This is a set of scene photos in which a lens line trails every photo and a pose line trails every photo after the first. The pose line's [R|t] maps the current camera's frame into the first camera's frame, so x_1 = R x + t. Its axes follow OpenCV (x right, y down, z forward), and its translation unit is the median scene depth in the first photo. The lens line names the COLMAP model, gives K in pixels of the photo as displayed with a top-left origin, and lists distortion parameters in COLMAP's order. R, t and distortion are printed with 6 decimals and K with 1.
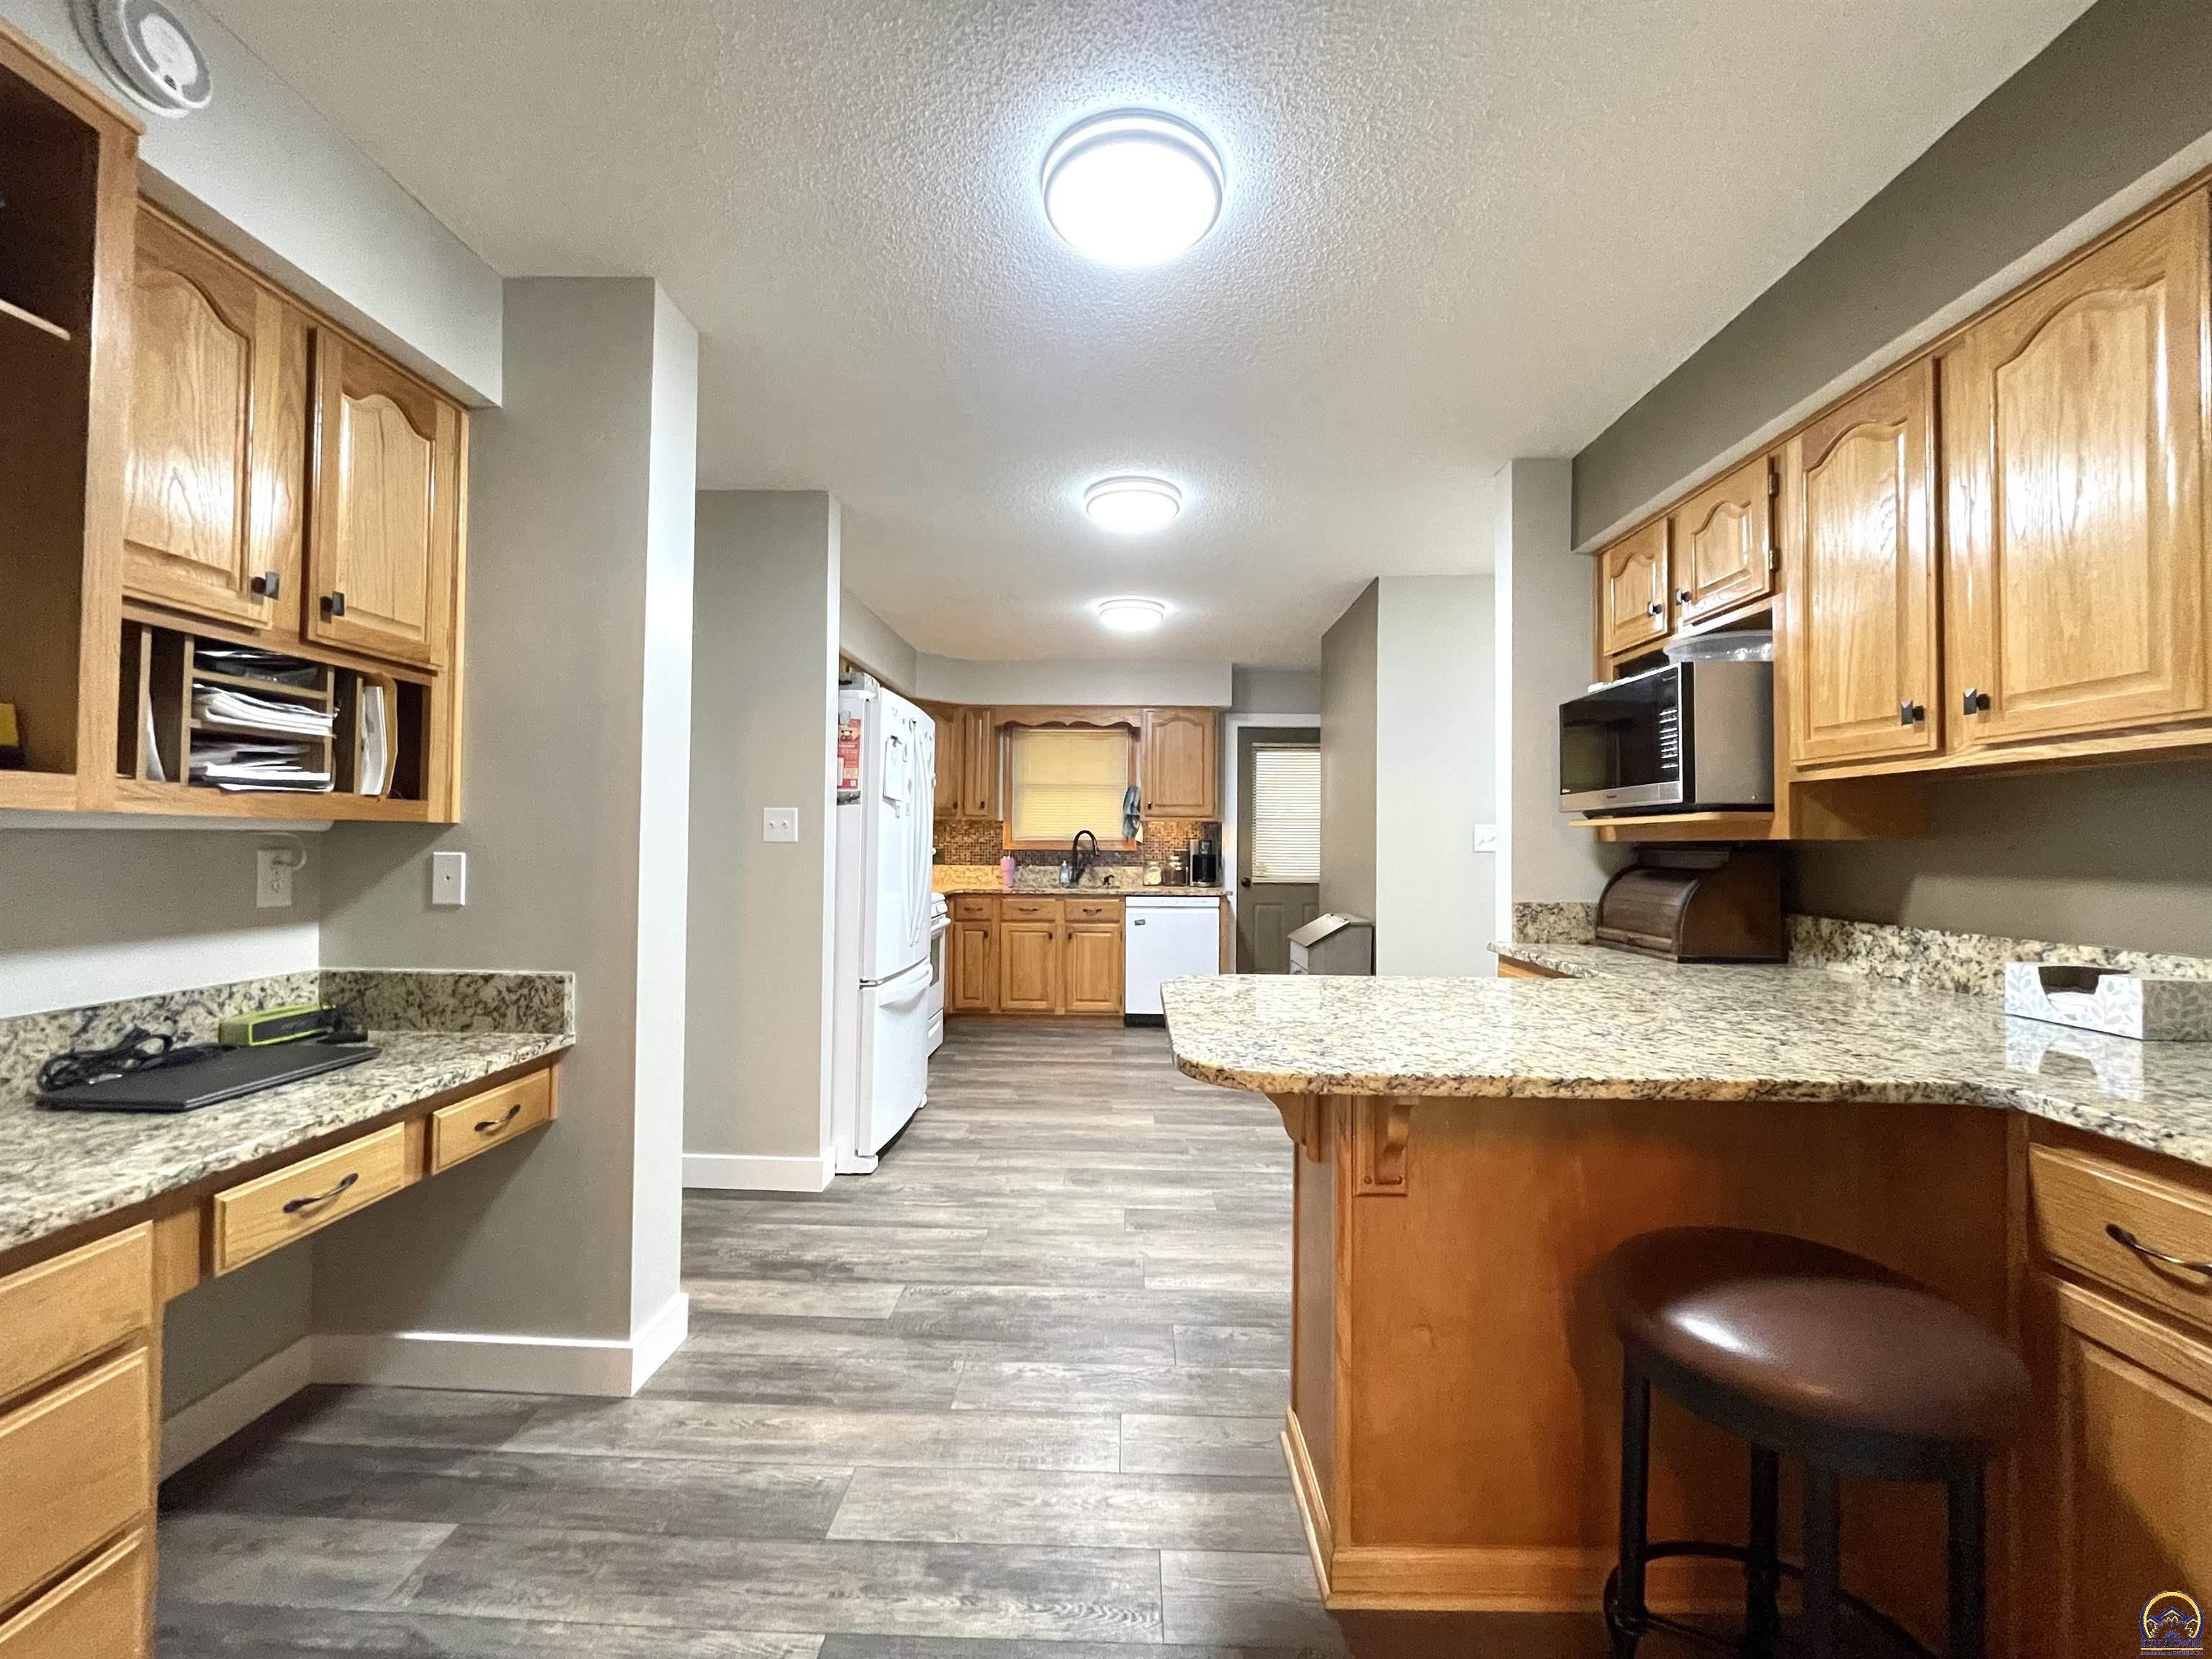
lens RADIAL K [[891.4, 0, 1098.5], [0, 891.4, 825.2], [0, 0, 1]] dist [-0.001267, -0.000207]
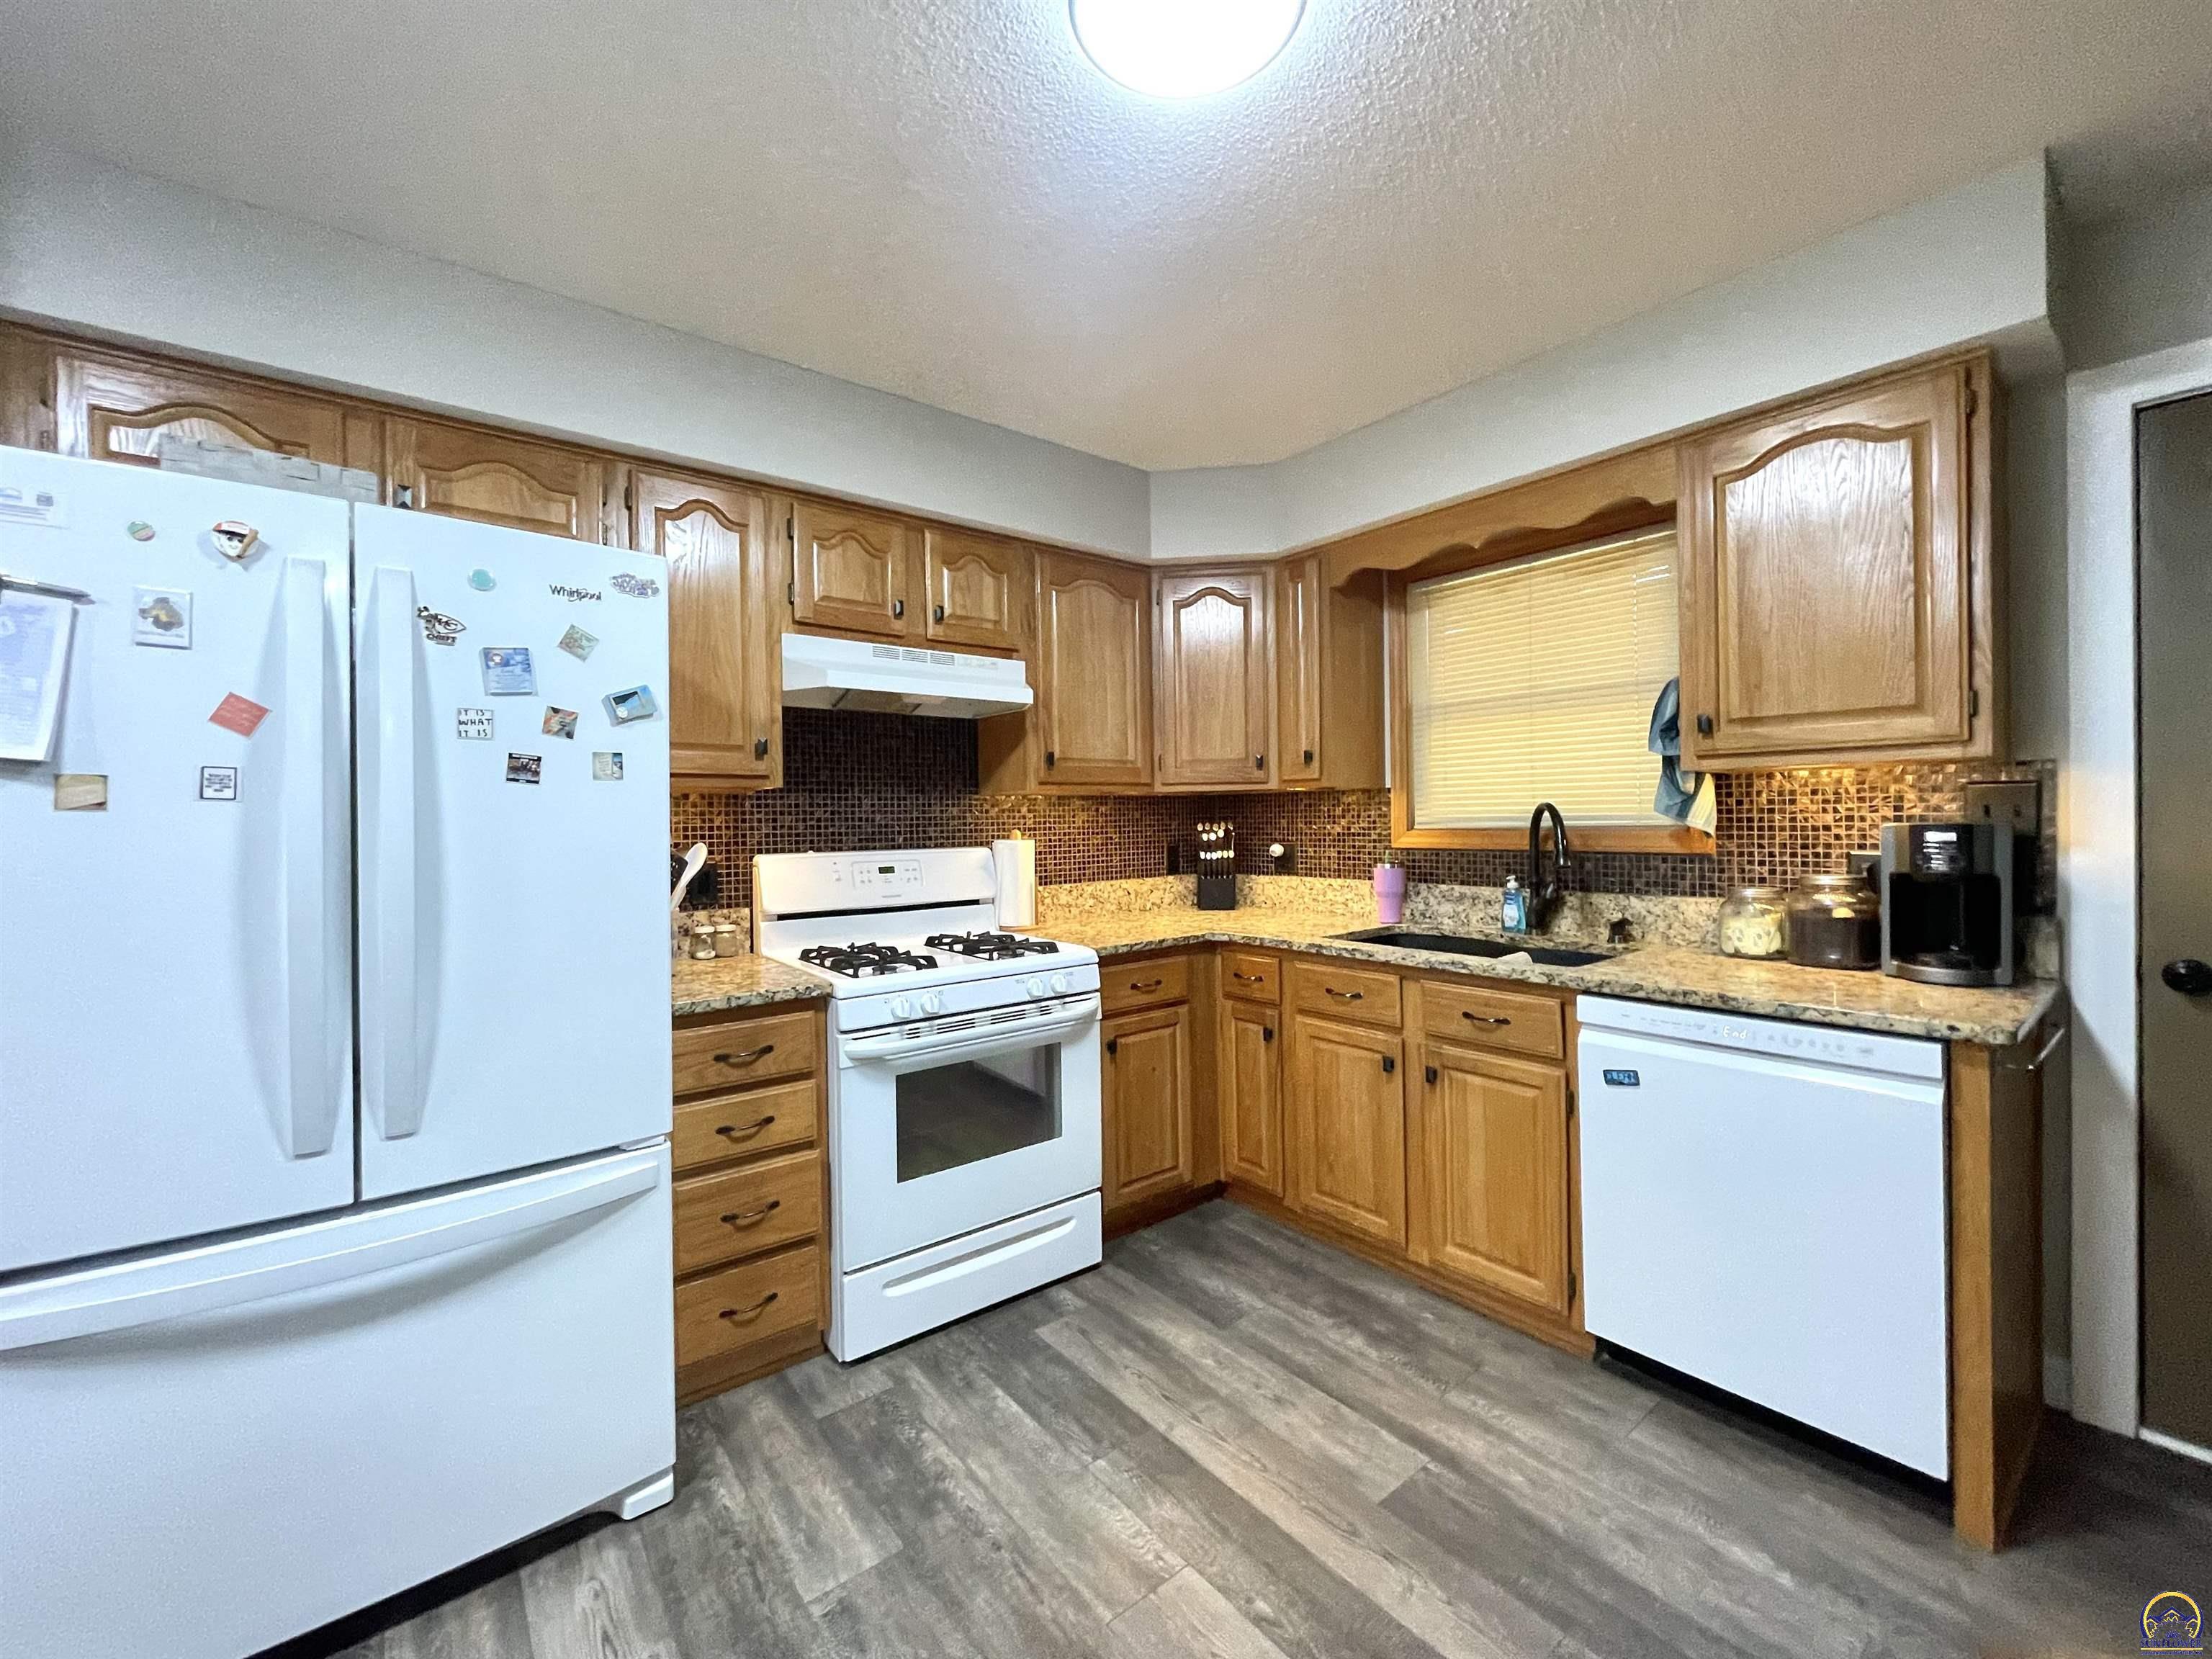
lens RADIAL K [[891.4, 0, 1098.5], [0, 891.4, 825.2], [0, 0, 1]] dist [-0.001267, -0.000207]
pose [[0.650367, -0.012289, -0.759521, 0.158732], [0.032634, 0.999398, 0.011773, 0.004397], [0.758919, -0.032443, 0.650376, 0.586030]]
